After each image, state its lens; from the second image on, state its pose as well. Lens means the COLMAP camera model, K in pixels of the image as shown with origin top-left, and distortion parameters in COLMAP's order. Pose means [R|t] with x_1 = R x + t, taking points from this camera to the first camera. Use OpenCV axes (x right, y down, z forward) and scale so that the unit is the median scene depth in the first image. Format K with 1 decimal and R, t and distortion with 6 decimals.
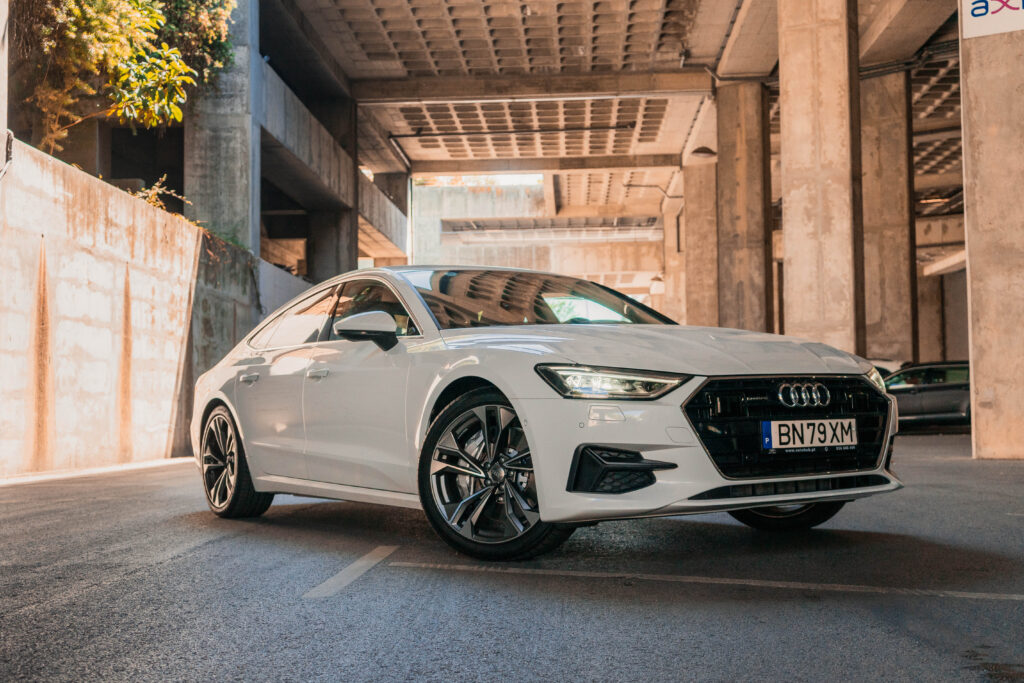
lens RADIAL K [[1185.4, 0, 512.0], [0, 1185.4, 341.5], [0, 0, 1]] dist [-0.002615, 0.003094]
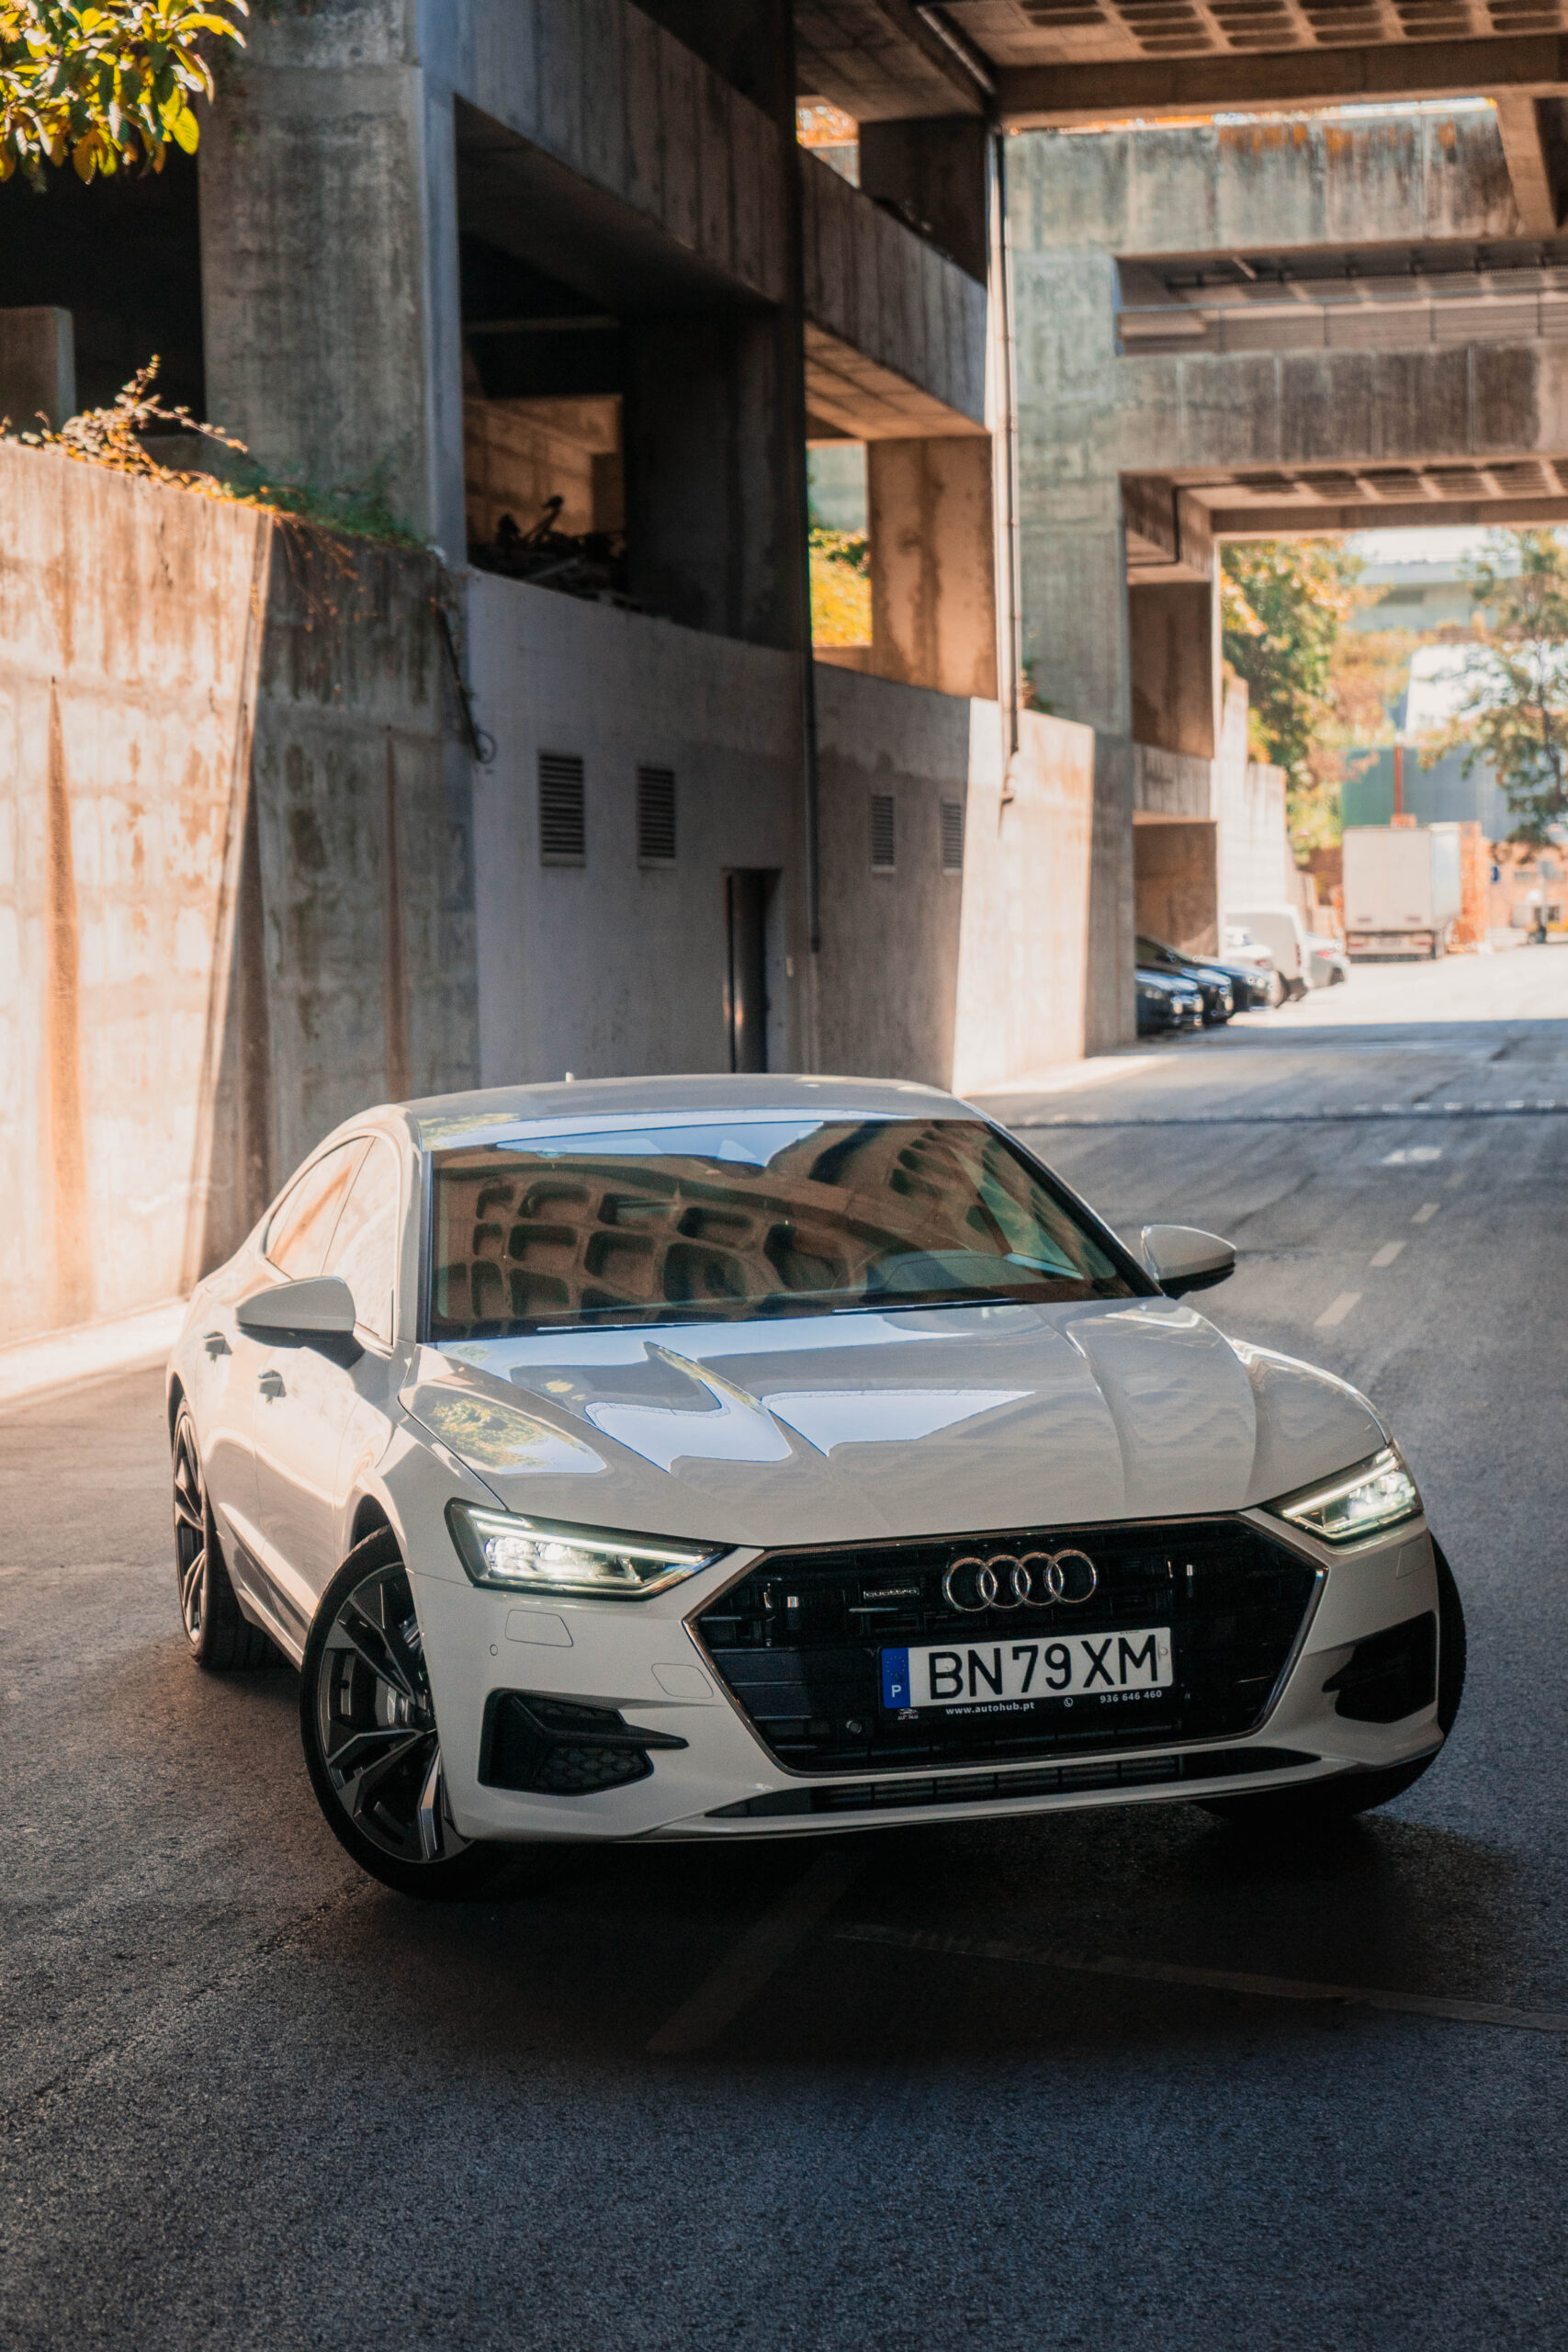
lens RADIAL K [[4626.7, 0, 784.0], [0, 4626.7, 1176.0], [0, 0, 1]] dist [-0.022915, 0.345382]
pose [[0.990124, -0.007031, -0.140019, 0.022404], [0.023814, 0.992662, 0.118554, -0.055694], [0.138158, -0.120717, 0.983026, -0.124356]]
